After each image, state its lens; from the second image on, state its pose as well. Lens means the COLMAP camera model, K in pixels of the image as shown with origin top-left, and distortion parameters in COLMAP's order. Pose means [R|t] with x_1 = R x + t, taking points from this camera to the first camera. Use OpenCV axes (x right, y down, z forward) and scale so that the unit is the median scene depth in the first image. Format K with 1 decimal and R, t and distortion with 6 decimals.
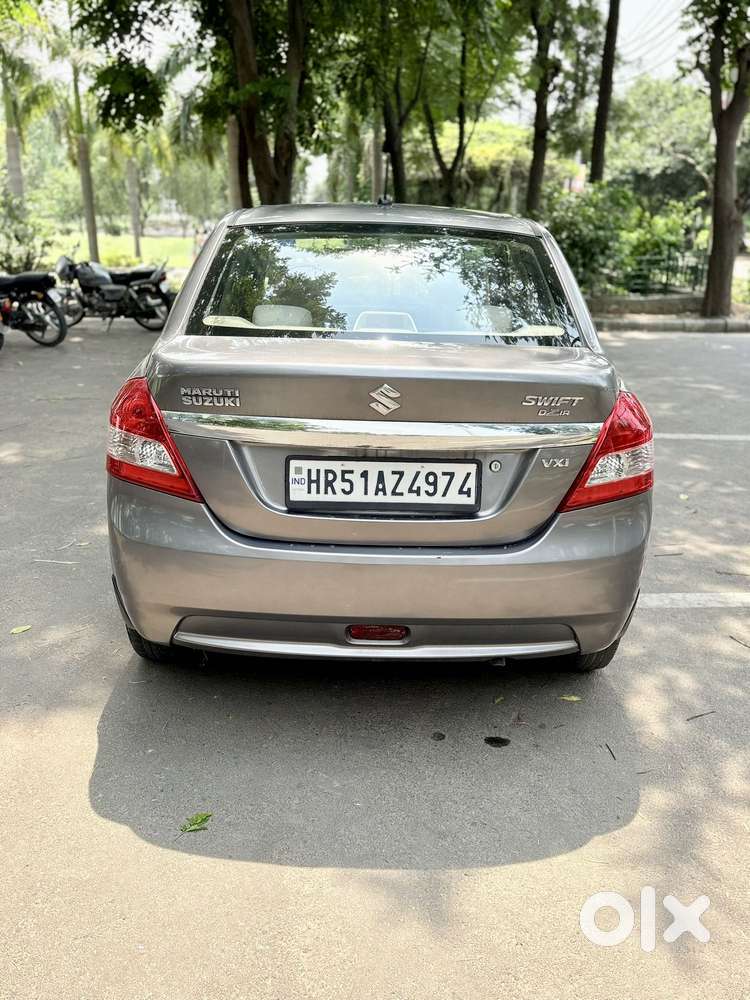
lens RADIAL K [[869.3, 0, 373.7], [0, 869.3, 582.2], [0, 0, 1]] dist [0.061154, 0.001341]
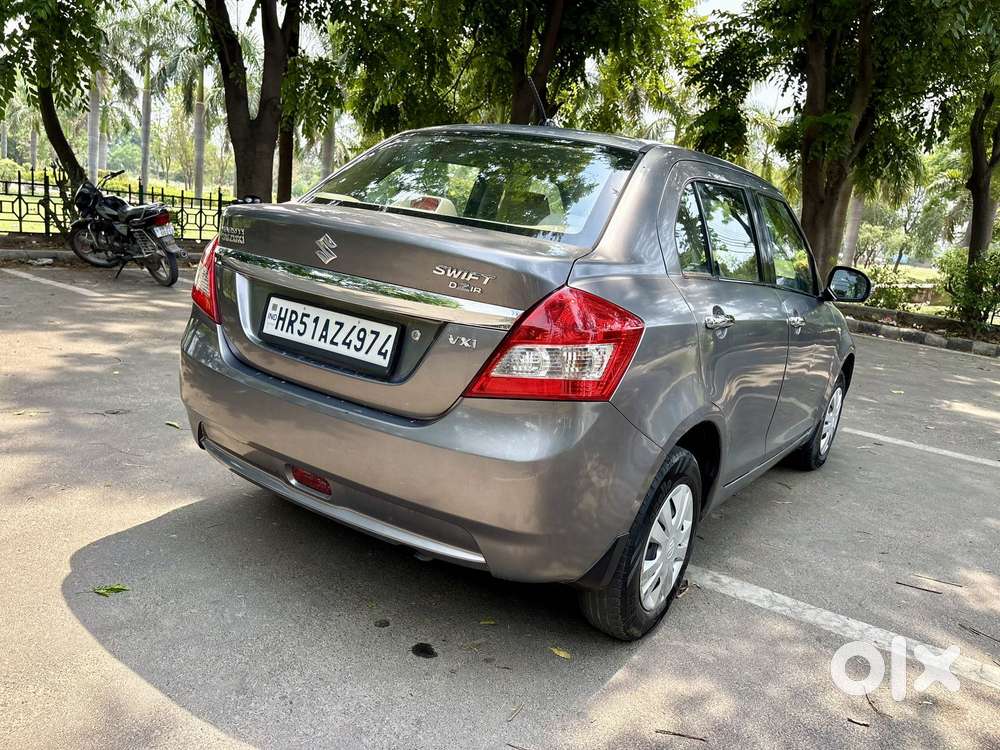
lens RADIAL K [[763.6, 0, 500.0], [0, 763.6, 375.0], [0, 0, 1]] dist [0.009613, 0.013402]
pose [[0.821826, 0.195265, -0.535232, 0.681126], [-0.310967, 0.940896, -0.134215, -0.005857], [0.477390, 0.276741, 0.833974, 0.349796]]
